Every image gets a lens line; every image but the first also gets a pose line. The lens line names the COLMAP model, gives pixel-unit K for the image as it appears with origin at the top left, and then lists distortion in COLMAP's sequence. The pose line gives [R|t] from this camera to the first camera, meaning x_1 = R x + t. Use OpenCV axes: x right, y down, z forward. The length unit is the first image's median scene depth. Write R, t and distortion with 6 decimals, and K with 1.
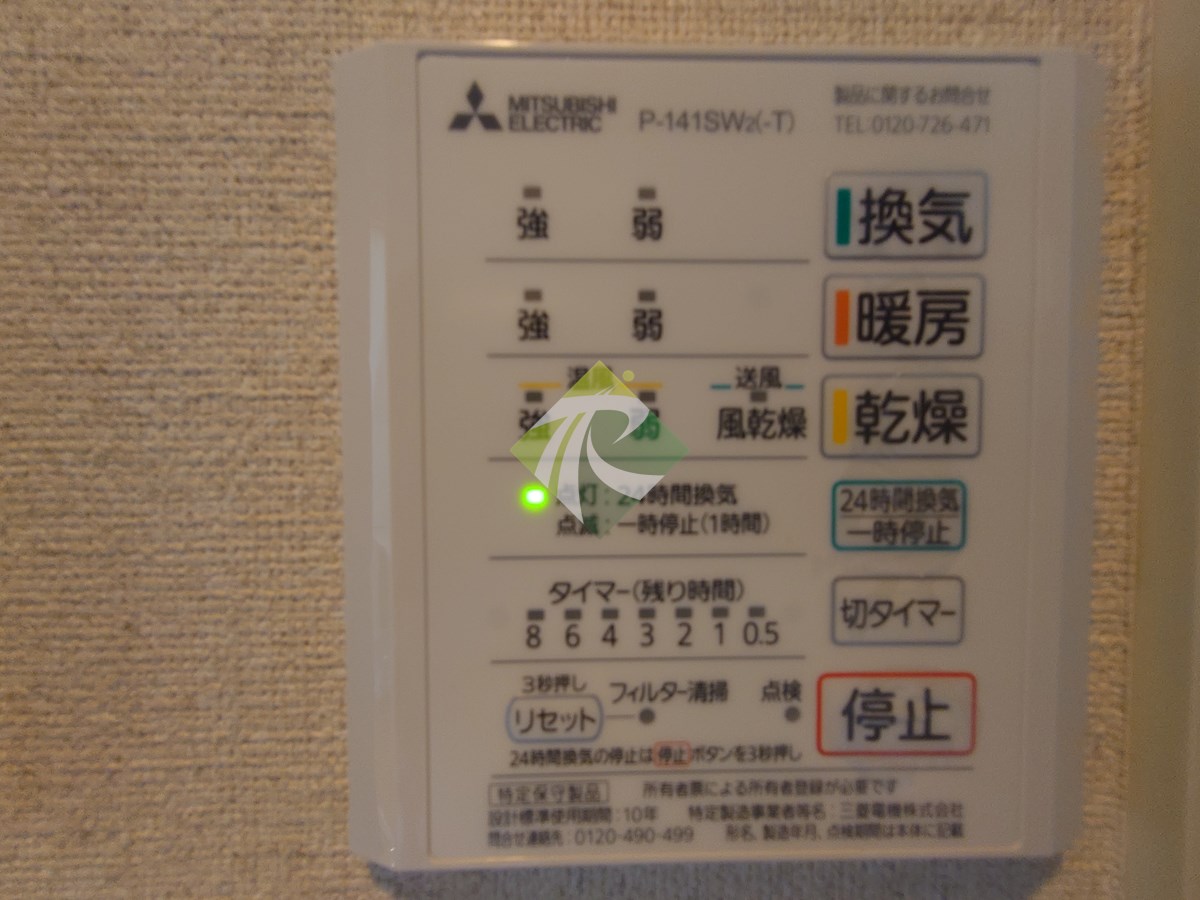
lens RADIAL K [[494.4, 0, 600.4], [0, 494.4, 454.0], [0, 0, 1]] dist [0.011224, -0.000892]
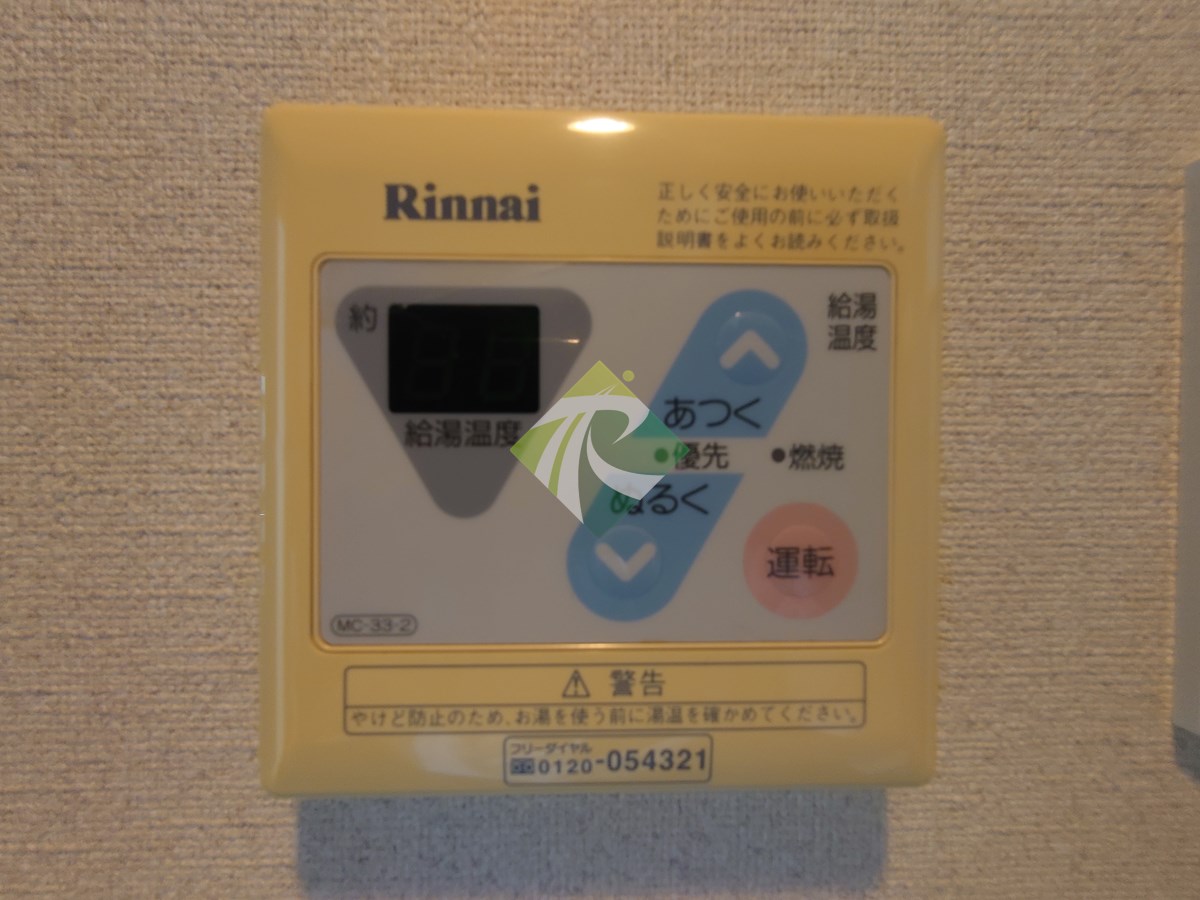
lens RADIAL K [[494.4, 0, 600.1], [0, 494.4, 444.2], [0, 0, 1]] dist [0.011224, -0.000892]
pose [[0.999906, 0.006974, 0.011770, -2.072209], [-0.006744, 0.999788, -0.019458, 0.054736], [-0.011903, 0.019377, 0.999741, -0.324722]]
